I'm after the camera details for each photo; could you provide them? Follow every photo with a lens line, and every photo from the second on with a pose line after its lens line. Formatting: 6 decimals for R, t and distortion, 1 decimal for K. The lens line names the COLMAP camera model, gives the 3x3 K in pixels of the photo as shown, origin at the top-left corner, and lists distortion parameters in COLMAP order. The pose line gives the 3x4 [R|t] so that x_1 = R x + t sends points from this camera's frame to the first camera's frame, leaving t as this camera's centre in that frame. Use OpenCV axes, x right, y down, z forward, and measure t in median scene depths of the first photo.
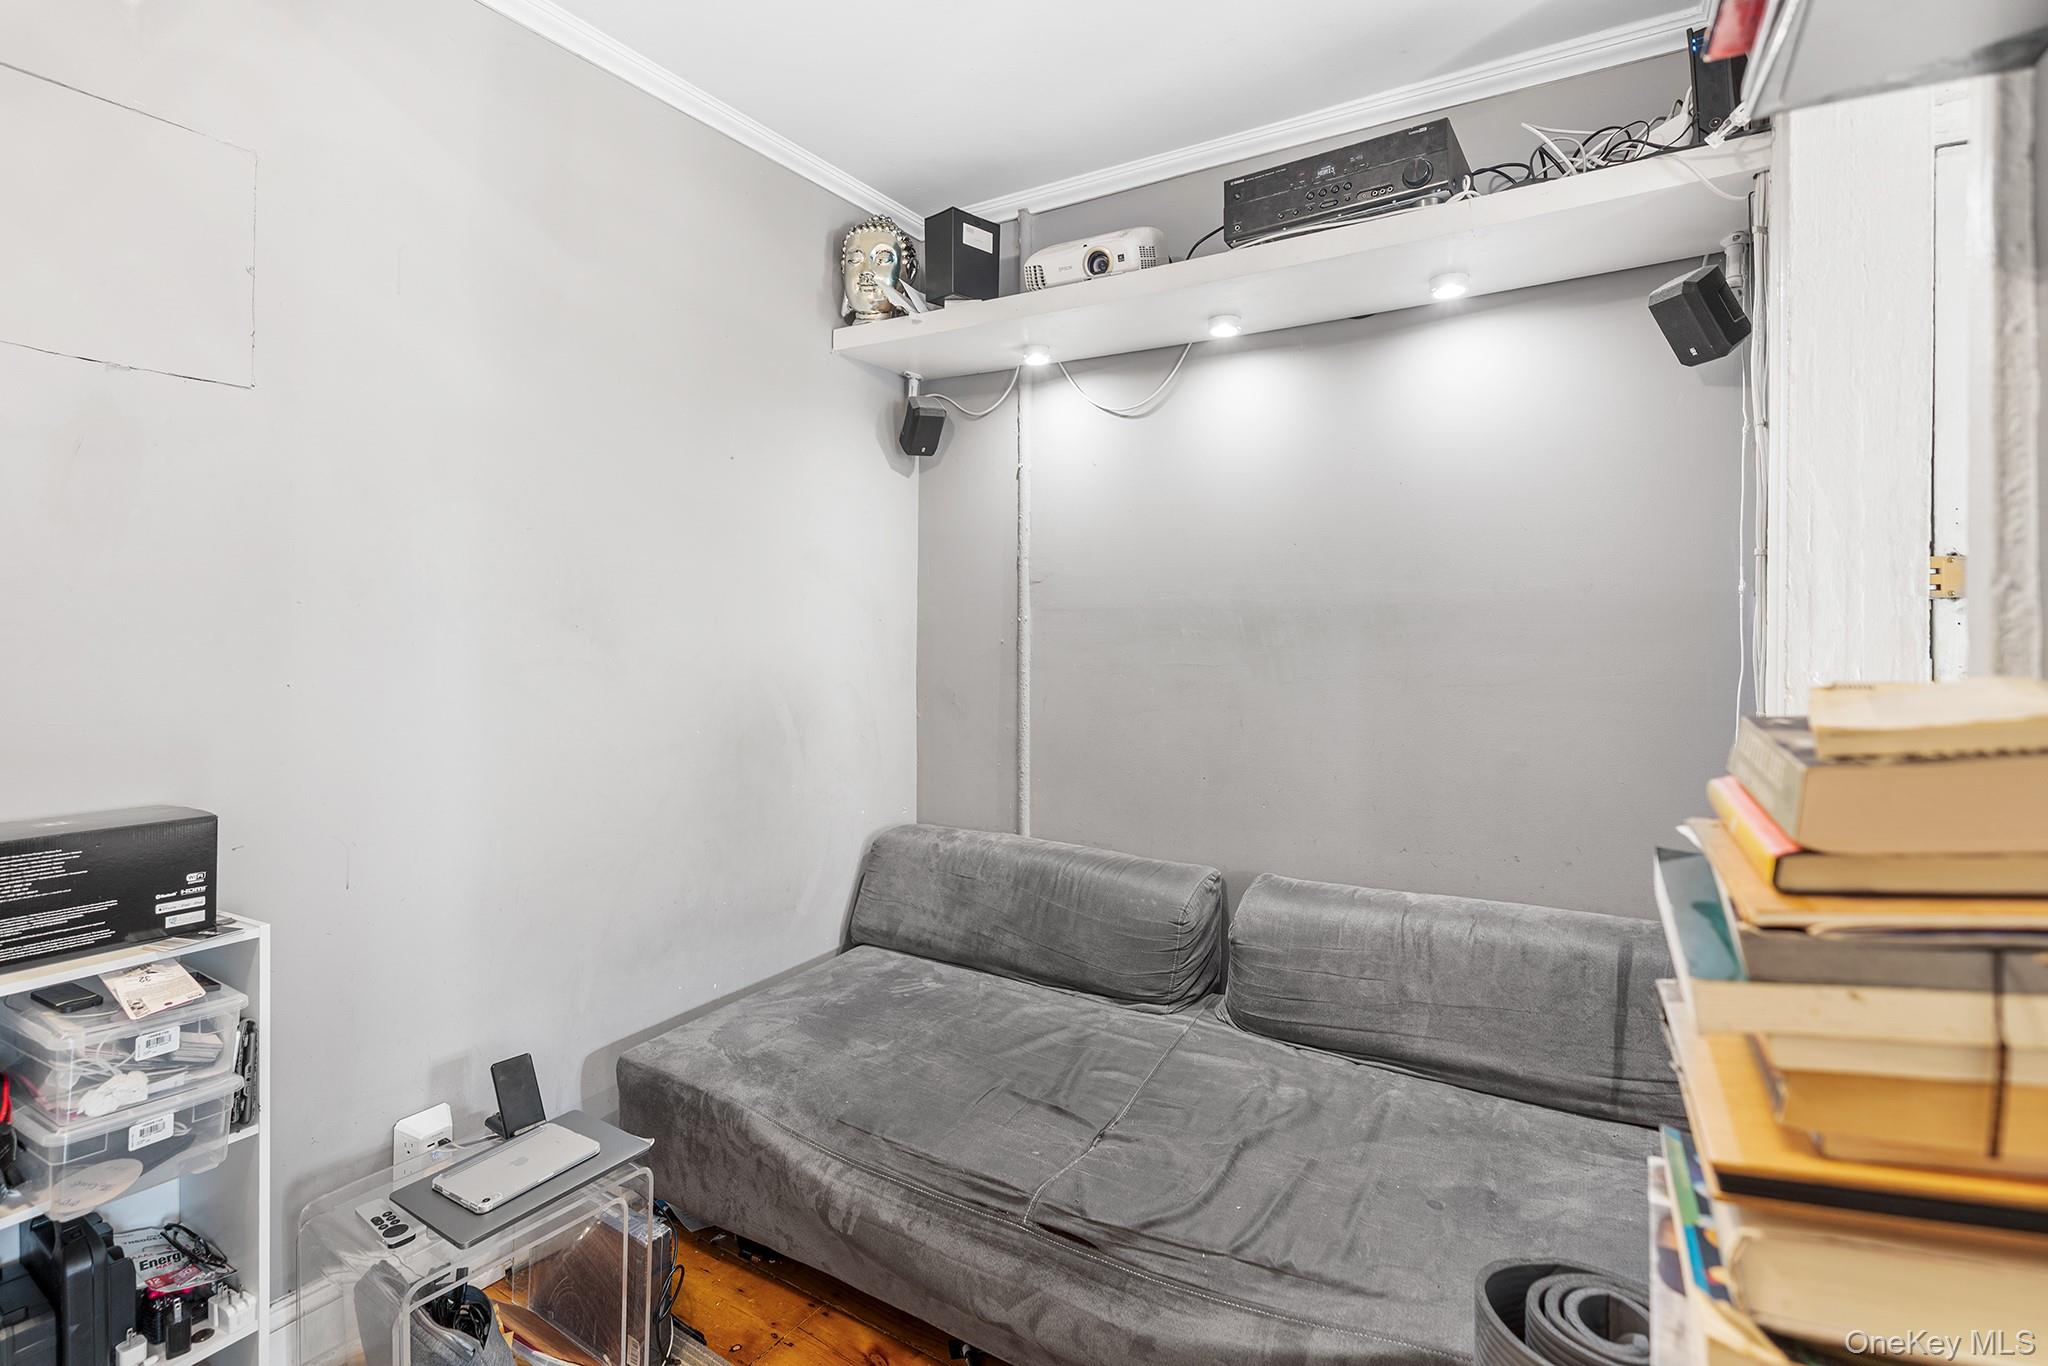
lens RADIAL K [[969.8, 0, 977.5], [0, 969.8, 624.8], [0, 0, 1]] dist [0.004931, 0.000278]
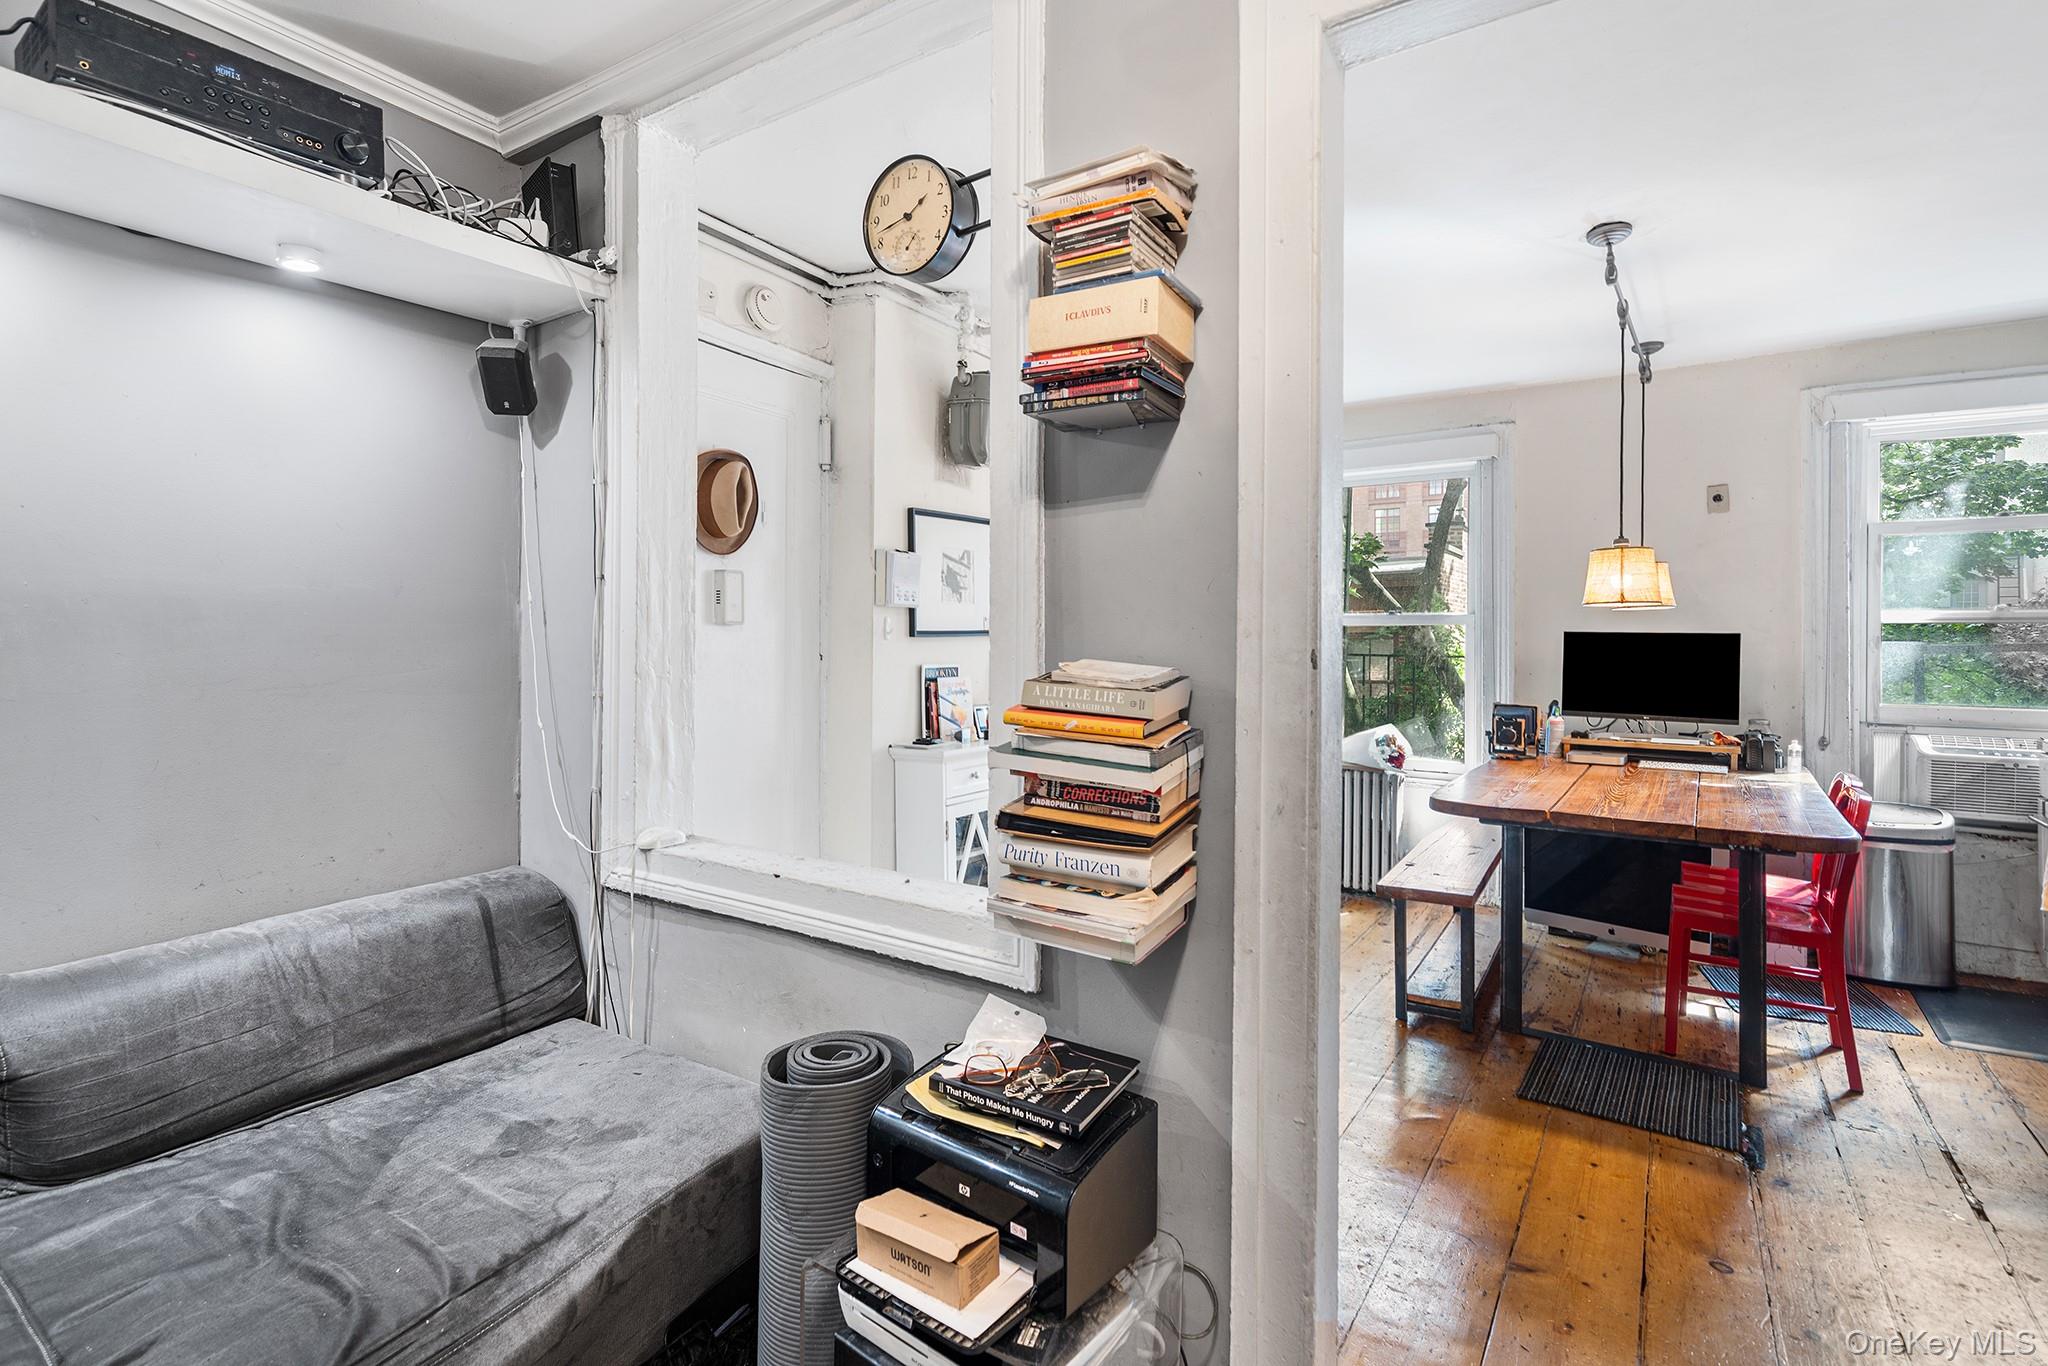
lens RADIAL K [[969.8, 0, 1012.2], [0, 969.8, 638.6], [0, 0, 1]] dist [0.004931, 0.000278]
pose [[0.026965, -0.004264, 0.999627, -0.485132], [-0.015155, 0.999874, 0.004674, -0.000012], [-0.999522, -0.015276, 0.026897, 0.325359]]
